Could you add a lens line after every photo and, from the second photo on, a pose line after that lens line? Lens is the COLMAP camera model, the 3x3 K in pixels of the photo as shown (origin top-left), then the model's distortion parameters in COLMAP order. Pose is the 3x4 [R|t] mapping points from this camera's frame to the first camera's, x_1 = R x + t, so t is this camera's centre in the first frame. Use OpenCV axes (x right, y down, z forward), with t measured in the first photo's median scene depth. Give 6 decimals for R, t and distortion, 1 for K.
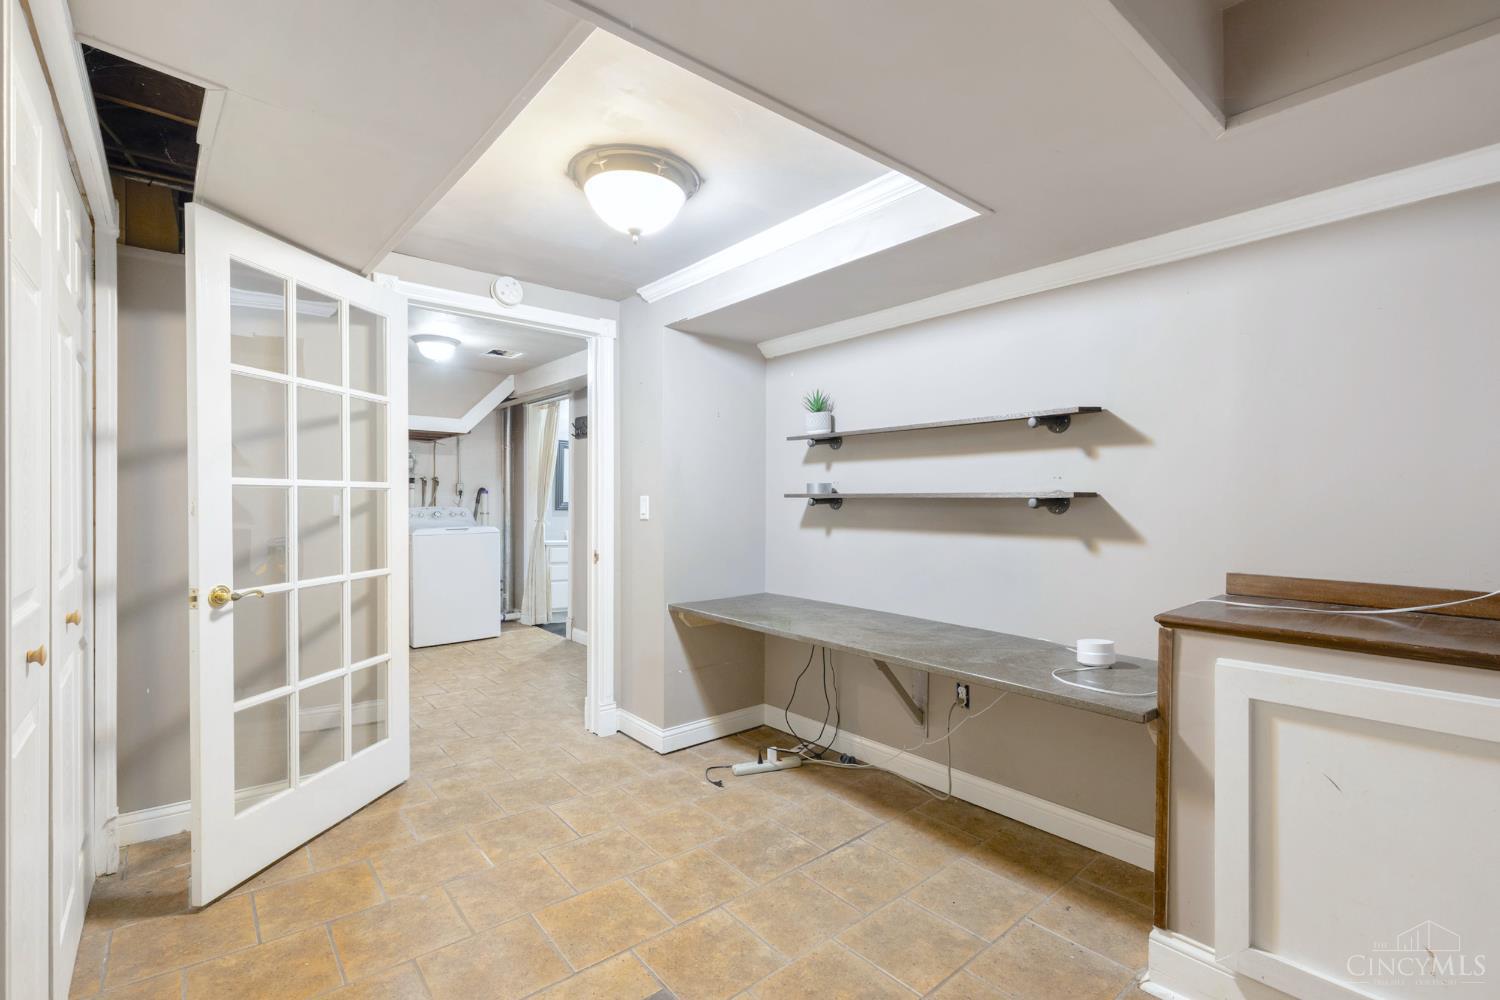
lens RADIAL K [[678.5, 0, 738.6], [0, 678.5, 500.0], [0, 0, 1]] dist [0.009945, -0.002289]
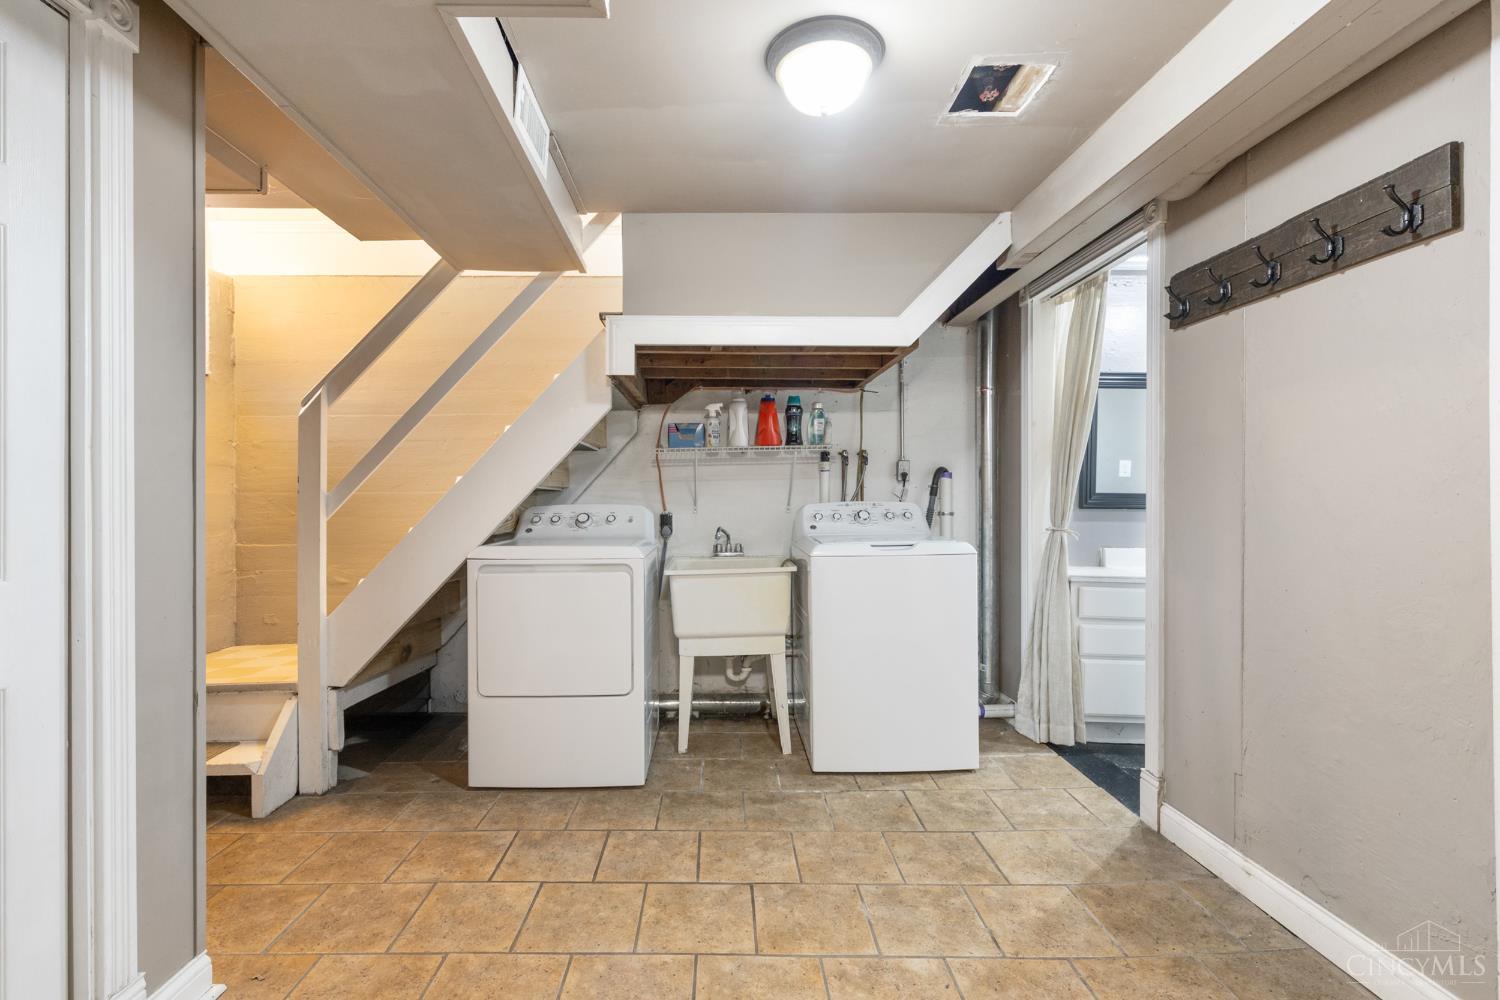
lens RADIAL K [[678.5, 0, 737.6], [0, 678.5, 499.9], [0, 0, 1]] dist [0.009945, -0.002289]
pose [[0.793303, 0.000174, -0.608827, -0.178490], [0.001598, 0.999996, 0.002367, 0.006966], [0.608824, -0.002851, 0.793300, 0.475409]]
